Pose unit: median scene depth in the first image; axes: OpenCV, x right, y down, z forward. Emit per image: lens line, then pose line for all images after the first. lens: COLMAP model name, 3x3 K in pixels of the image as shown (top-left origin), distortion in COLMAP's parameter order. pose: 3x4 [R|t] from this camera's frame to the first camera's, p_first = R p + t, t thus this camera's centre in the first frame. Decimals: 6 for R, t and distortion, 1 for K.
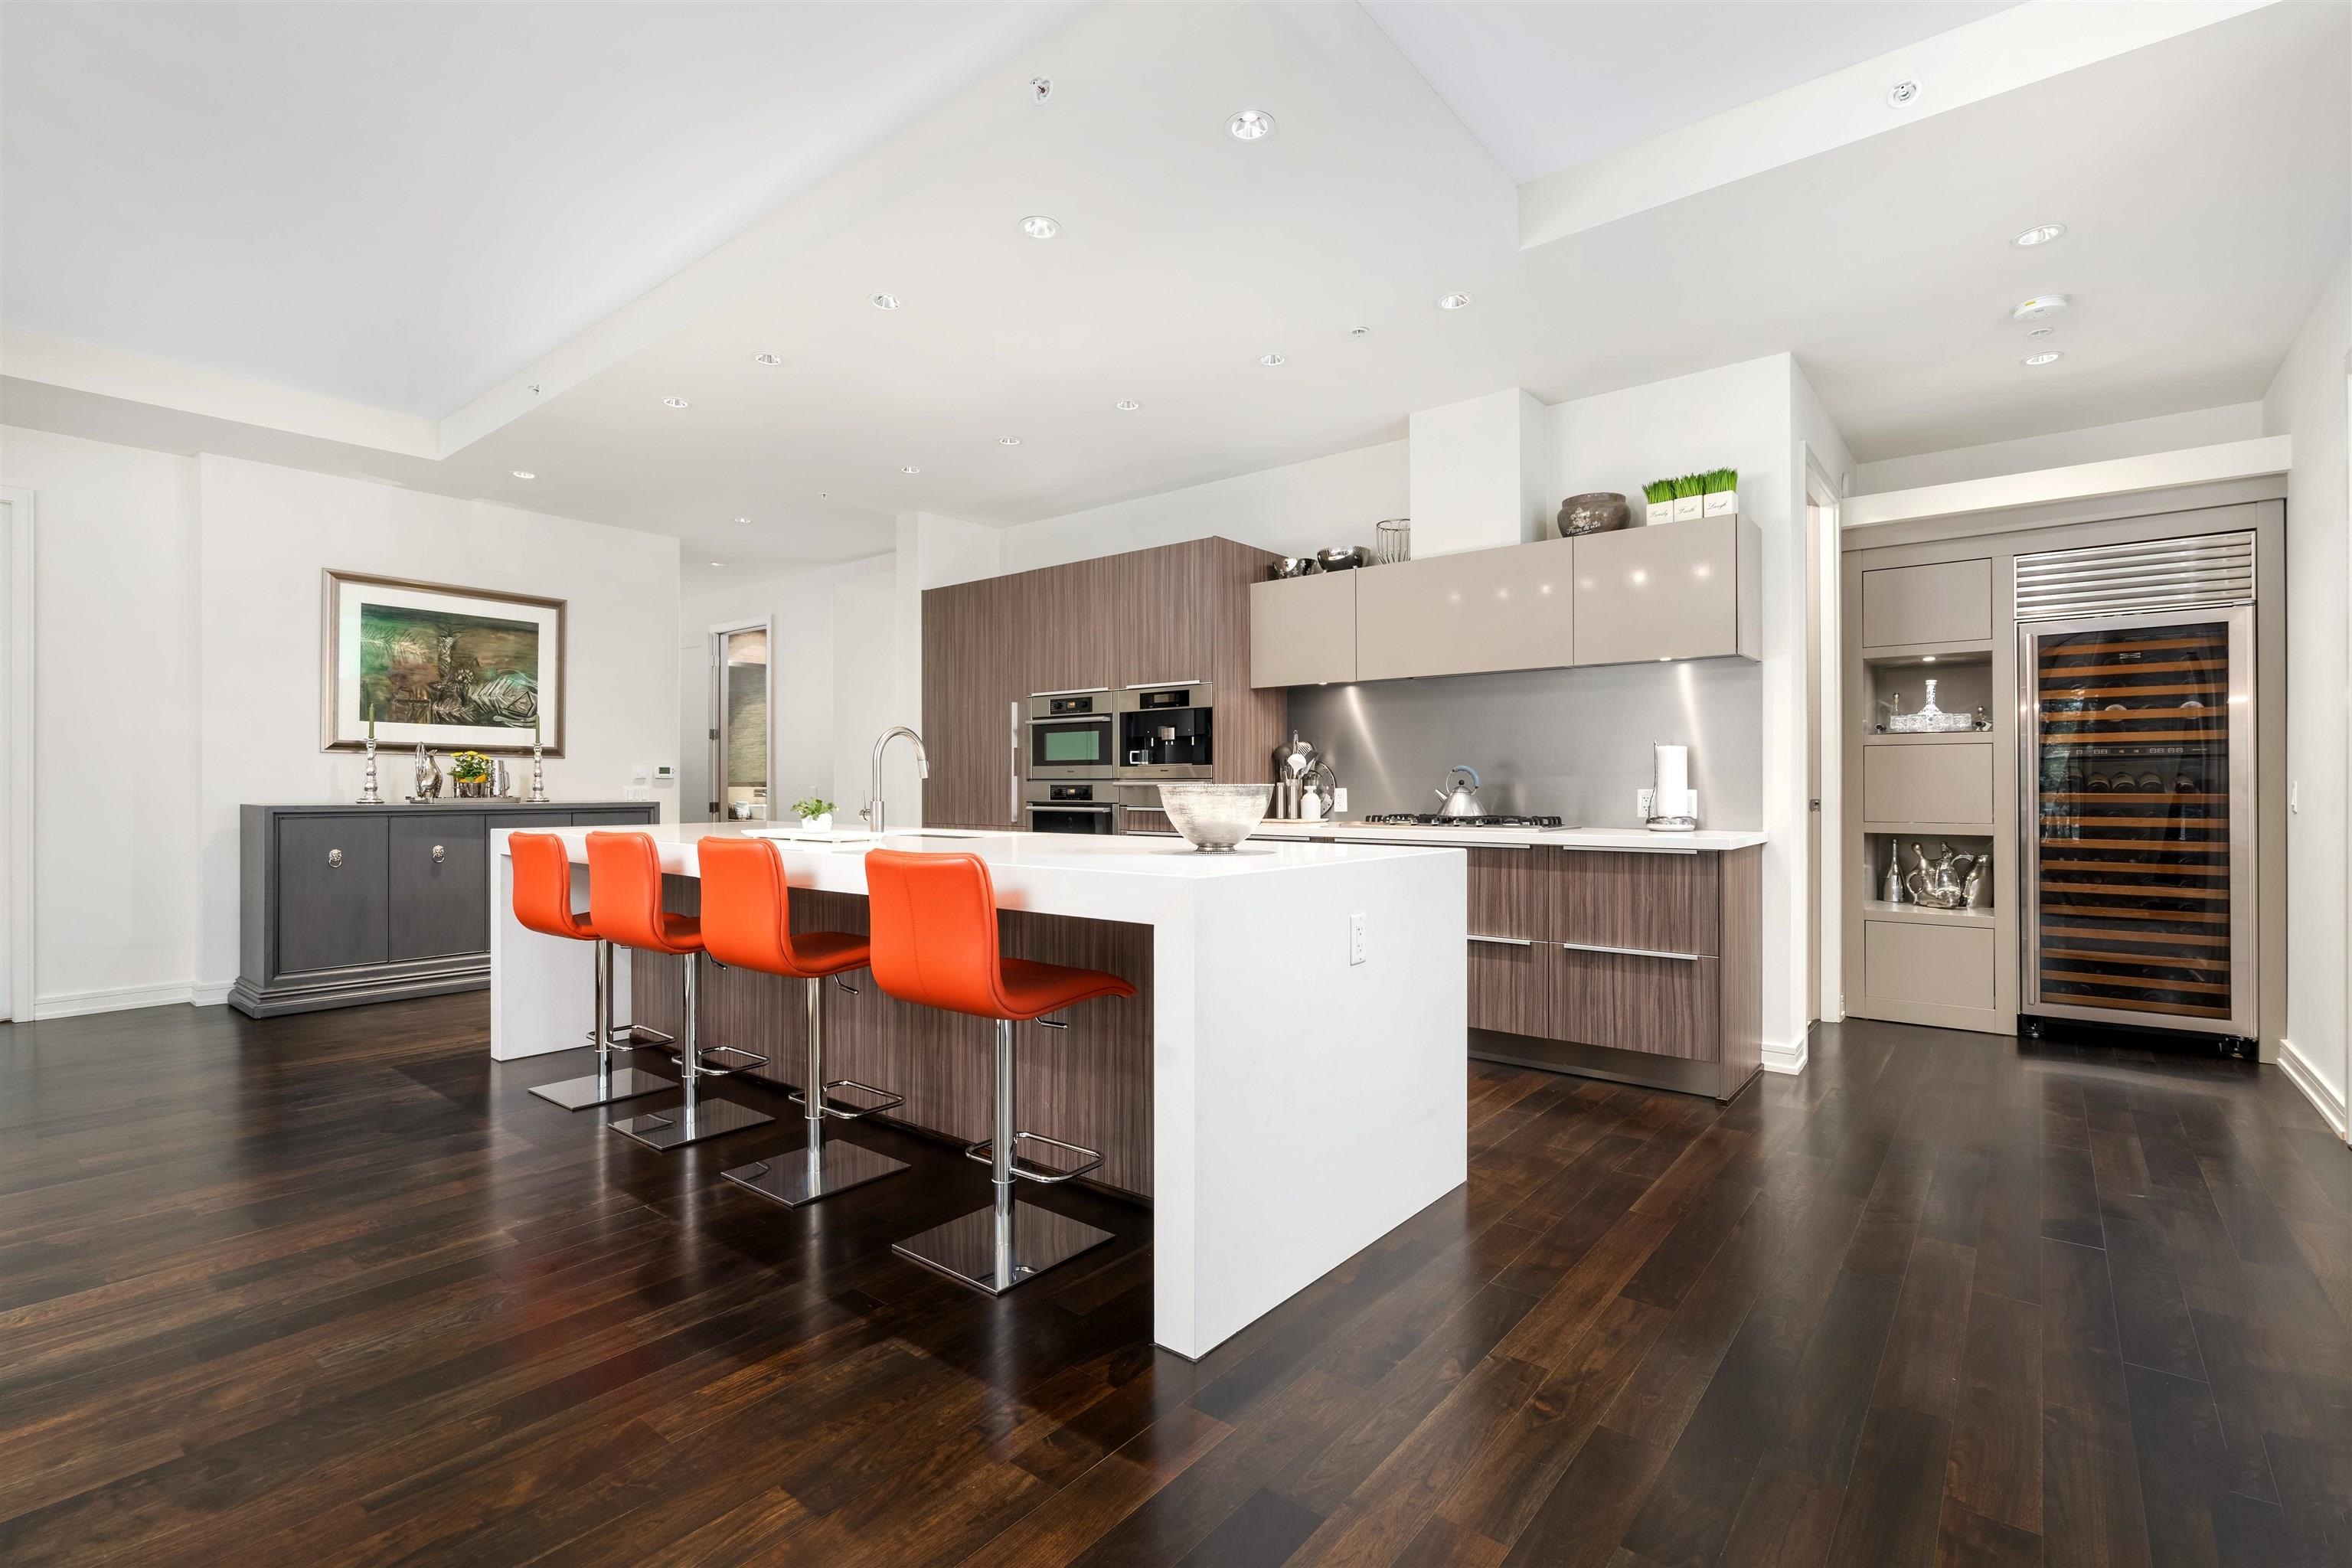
lens RADIAL K [[1067.5, 0, 1167.1], [0, 1067.5, 785.8], [0, 0, 1]] dist [-0.003420, 0.002037]
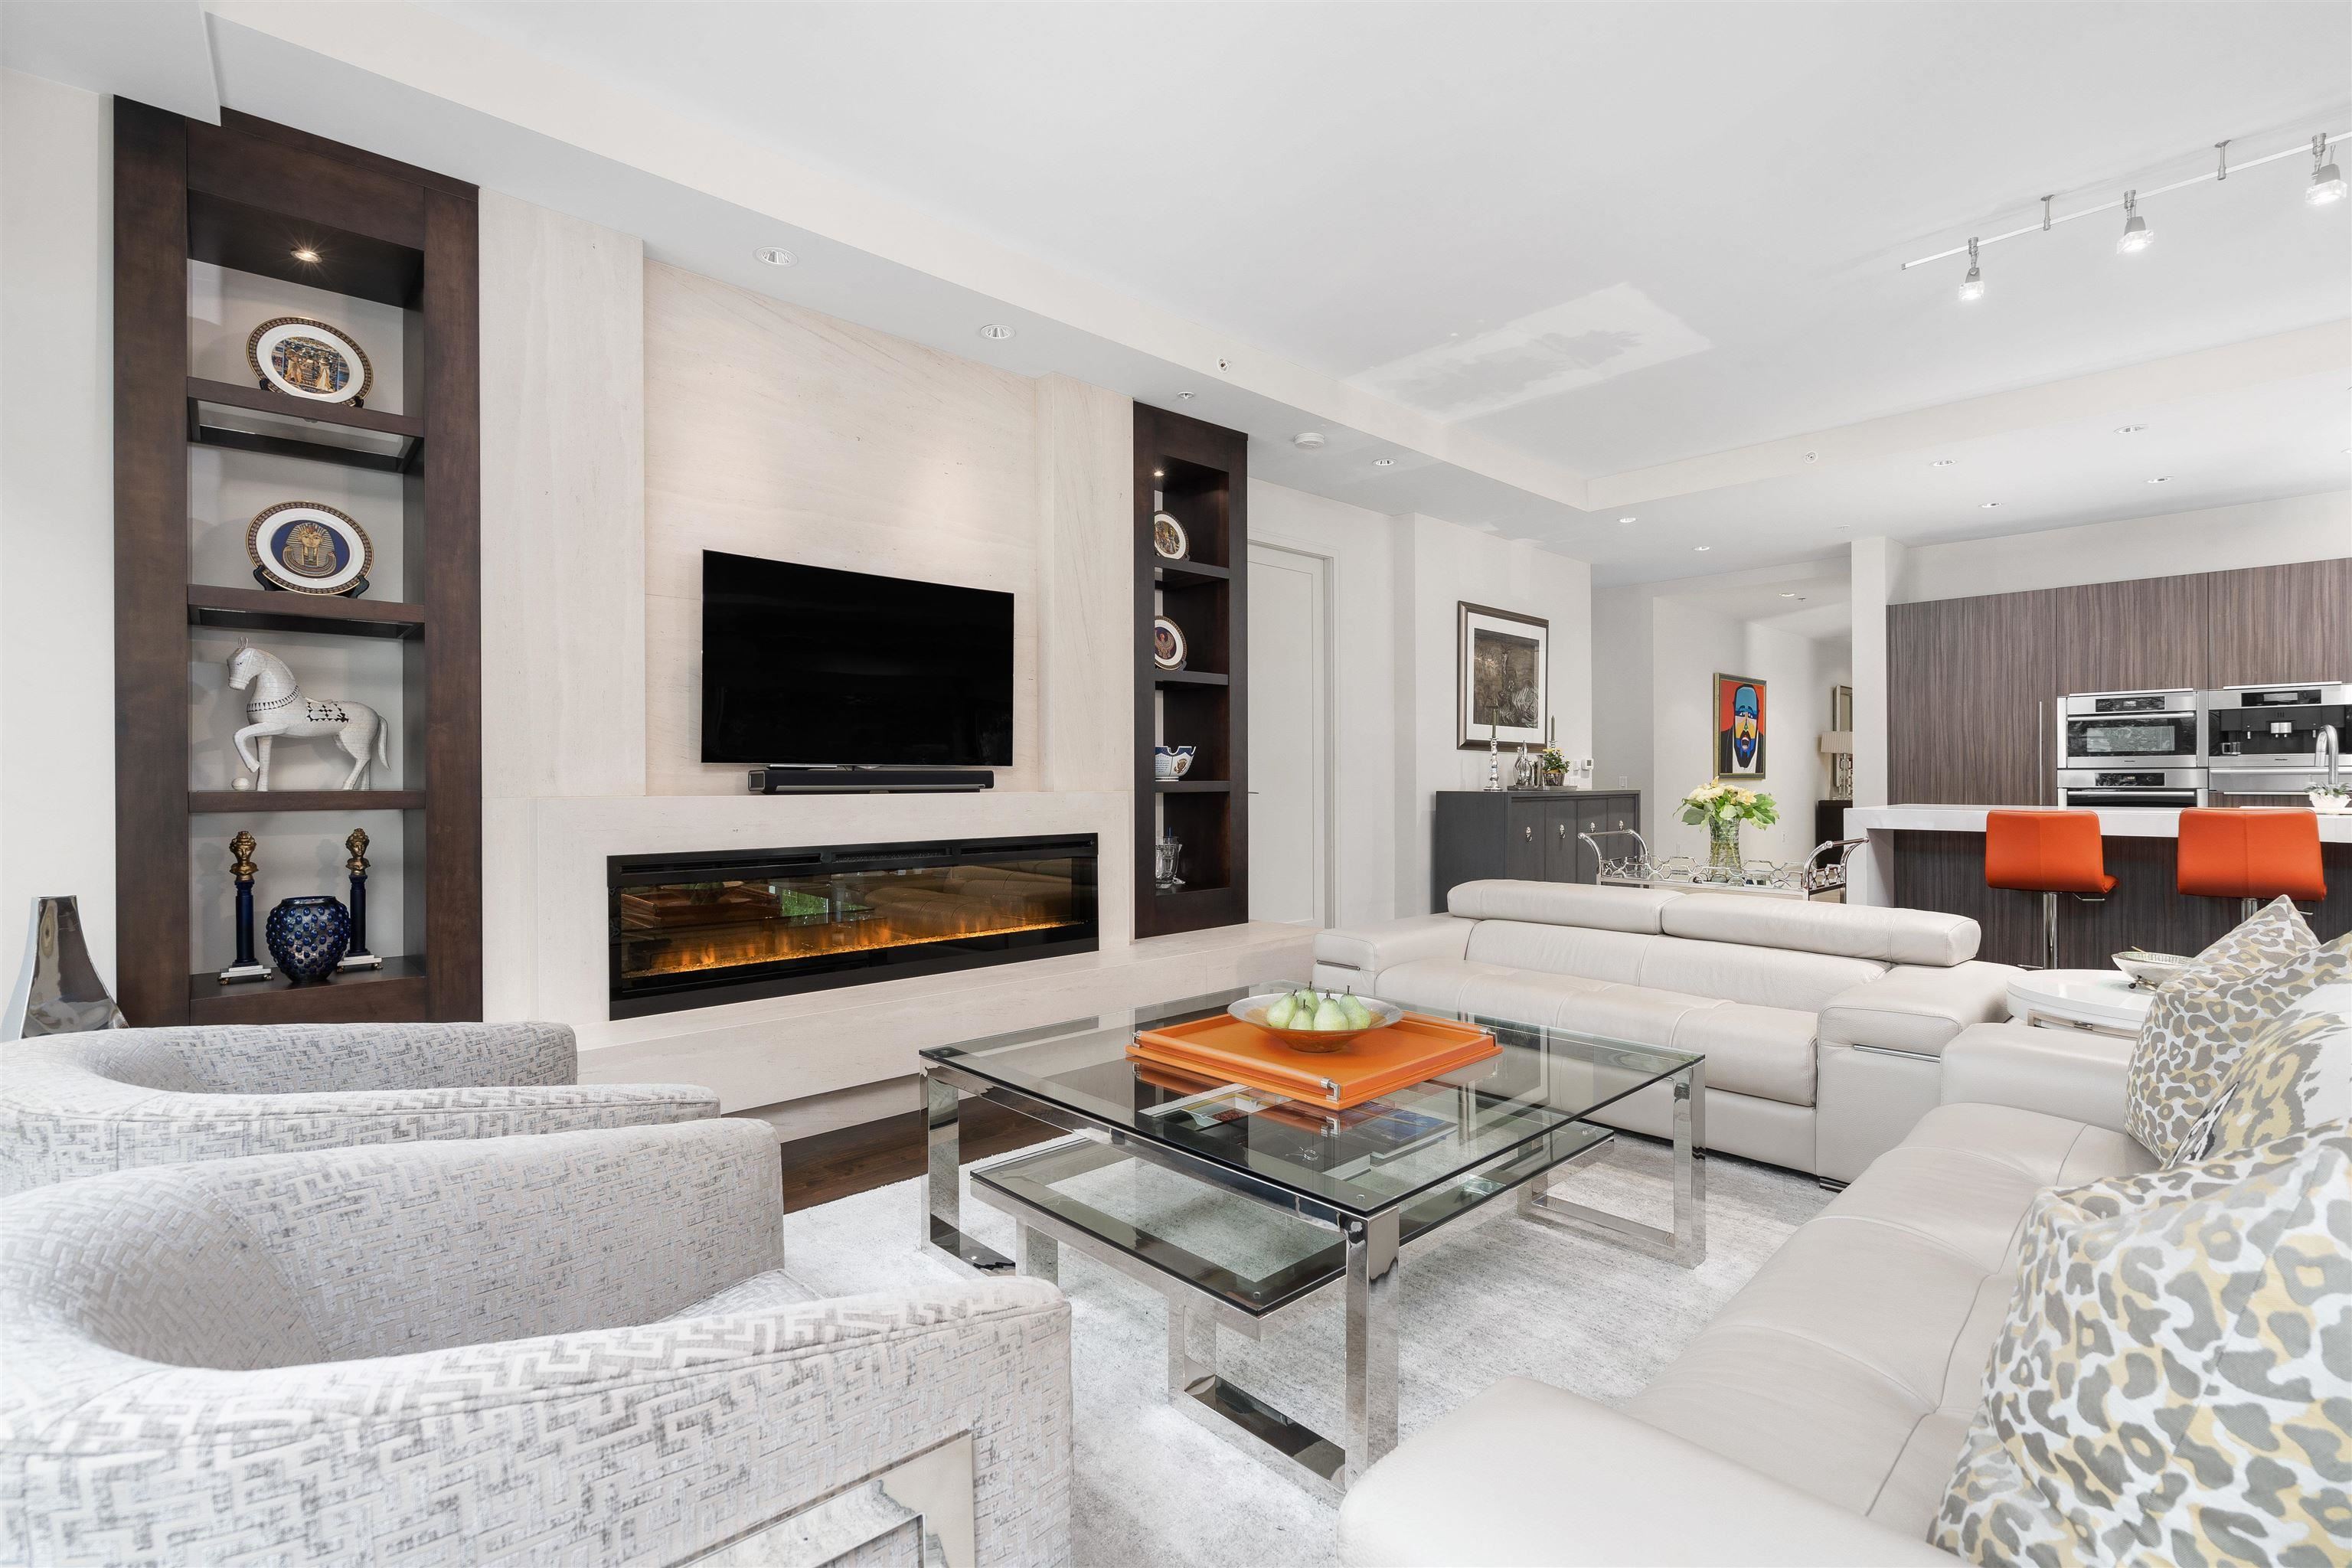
lens RADIAL K [[1067.5, 0, 1172.2], [0, 1067.5, 782.1], [0, 0, 1]] dist [-0.003420, 0.002037]
pose [[0.991951, -0.004064, -0.126558, -1.036631], [0.004579, 0.999982, 0.003777, 0.000204], [0.126541, -0.004326, 0.991952, -0.293560]]
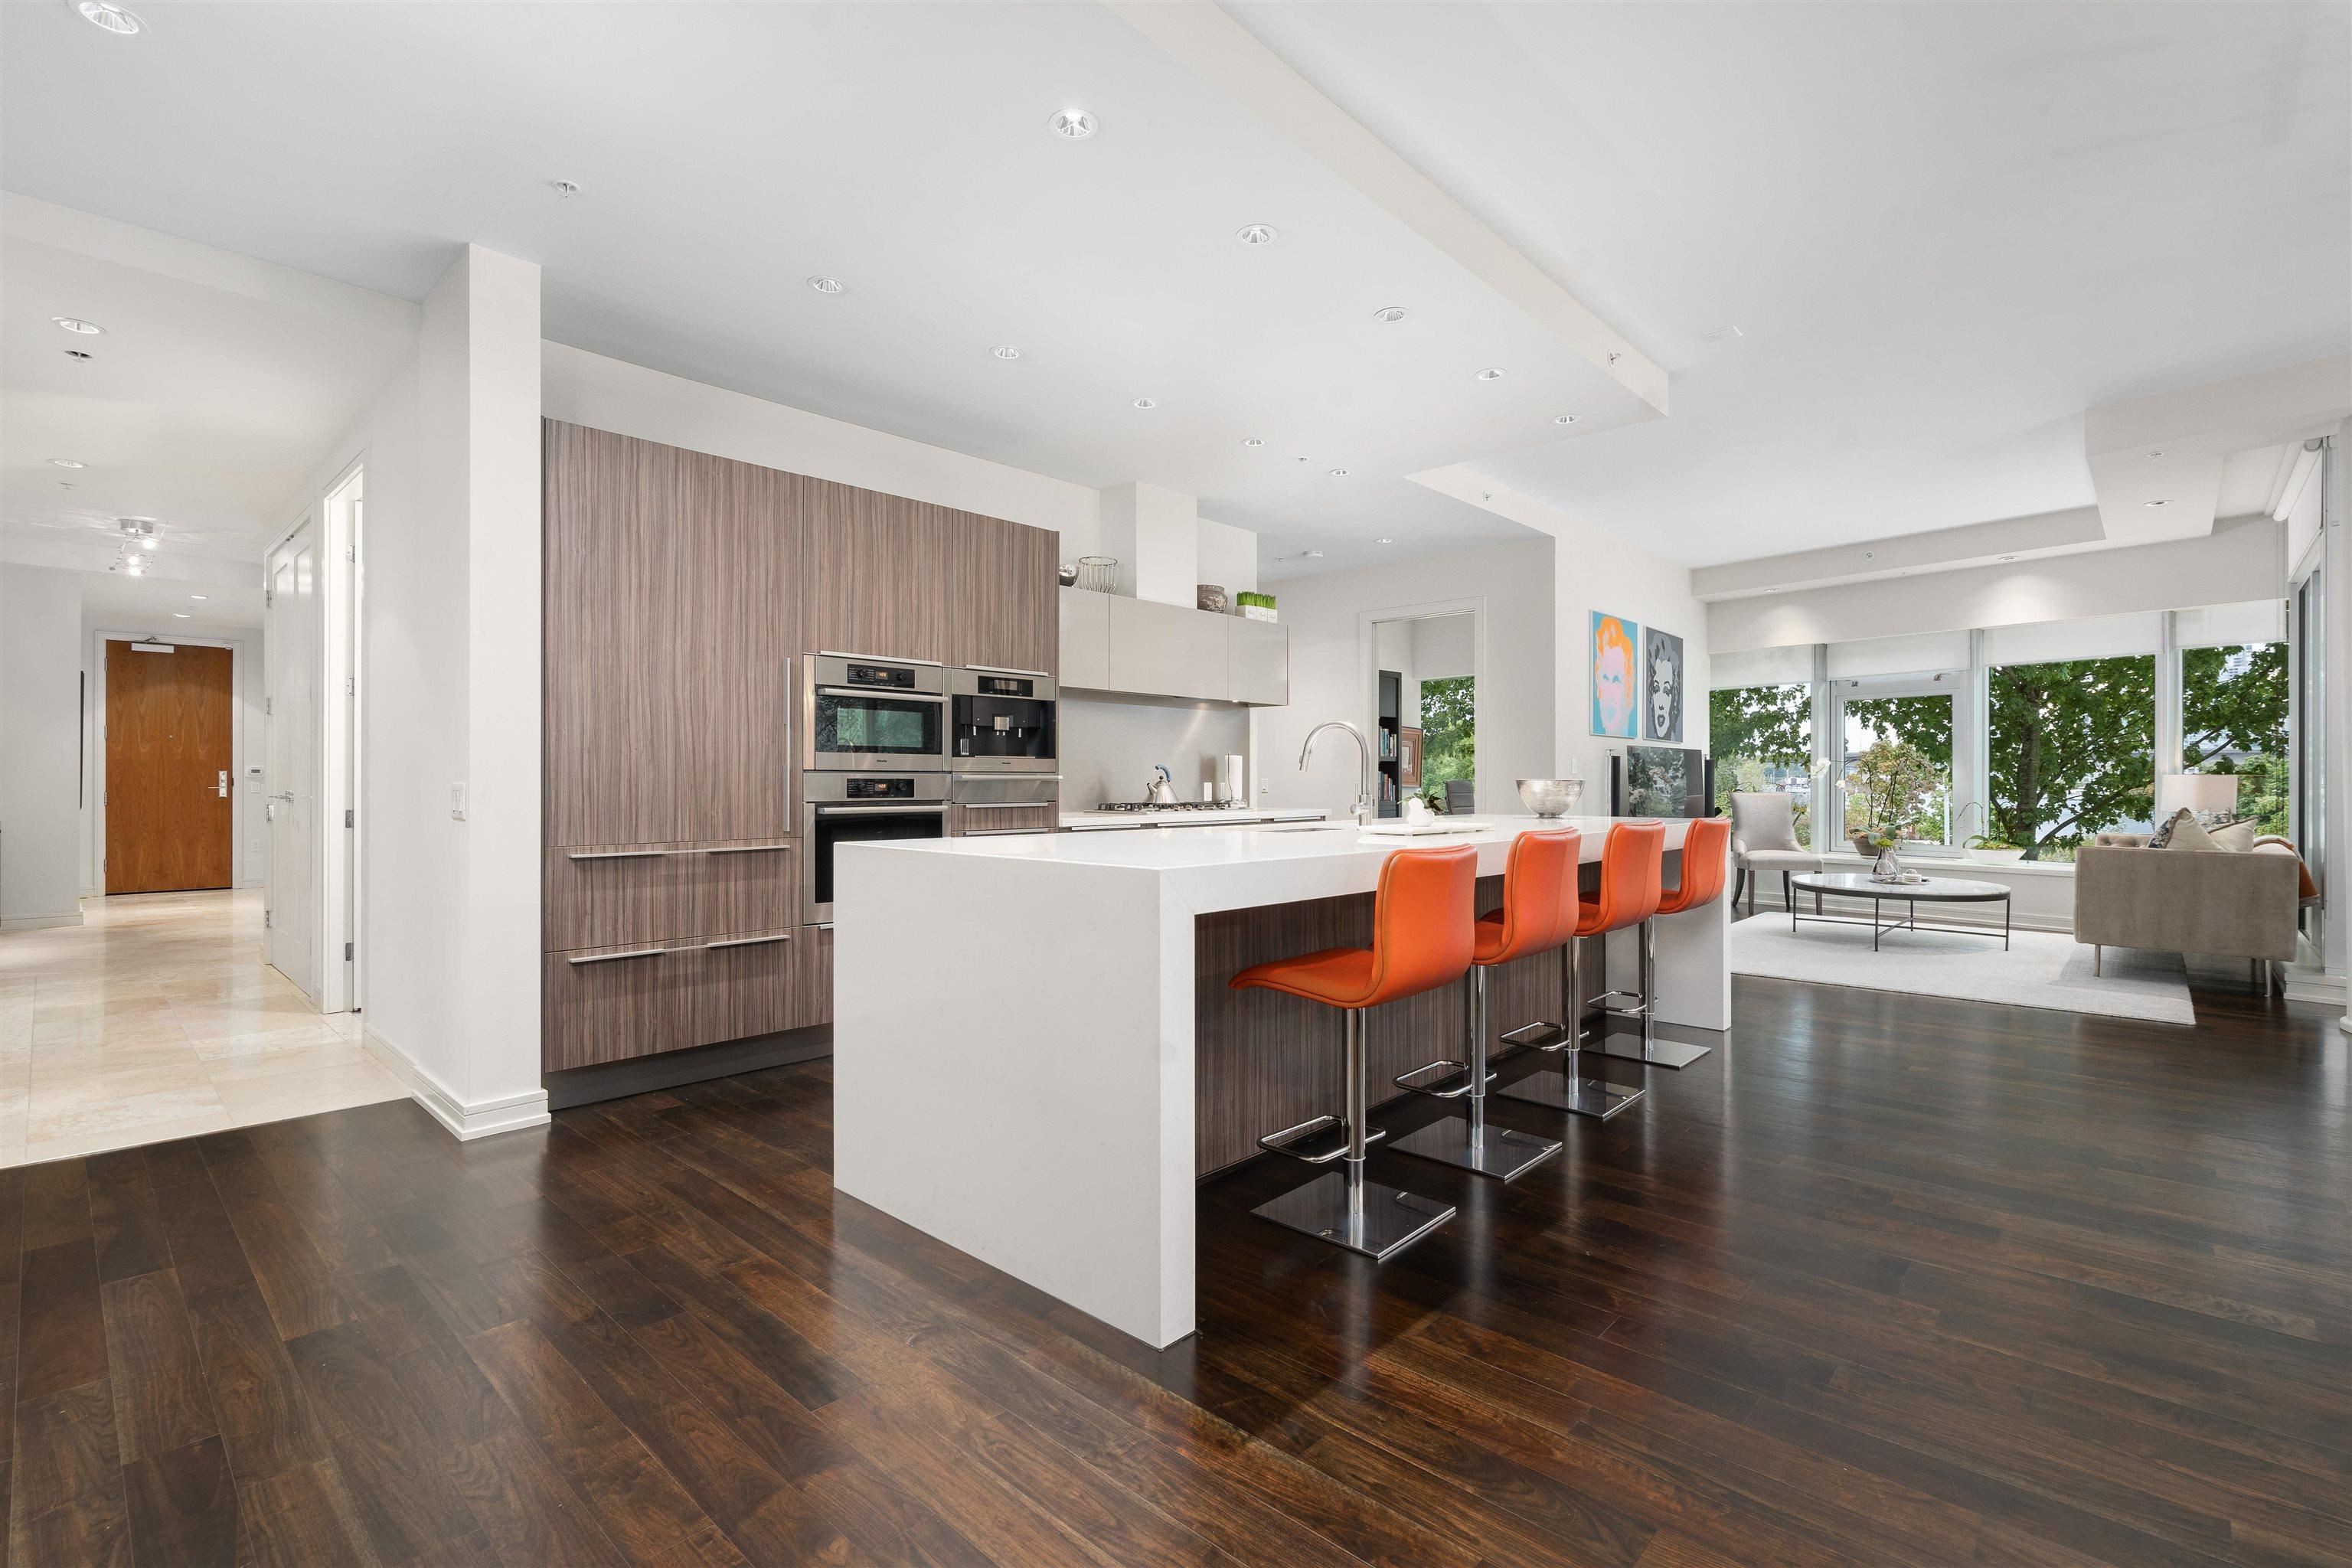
lens RADIAL K [[1067.5, 0, 1170.9], [0, 1067.5, 781.7], [0, 0, 1]] dist [-0.003420, 0.002037]
pose [[0.066624, 0.002417, 0.997775, -0.907661], [0.001389, 0.999996, -0.002515, 0.004248], [-0.997777, 0.001553, 0.066621, 0.787830]]
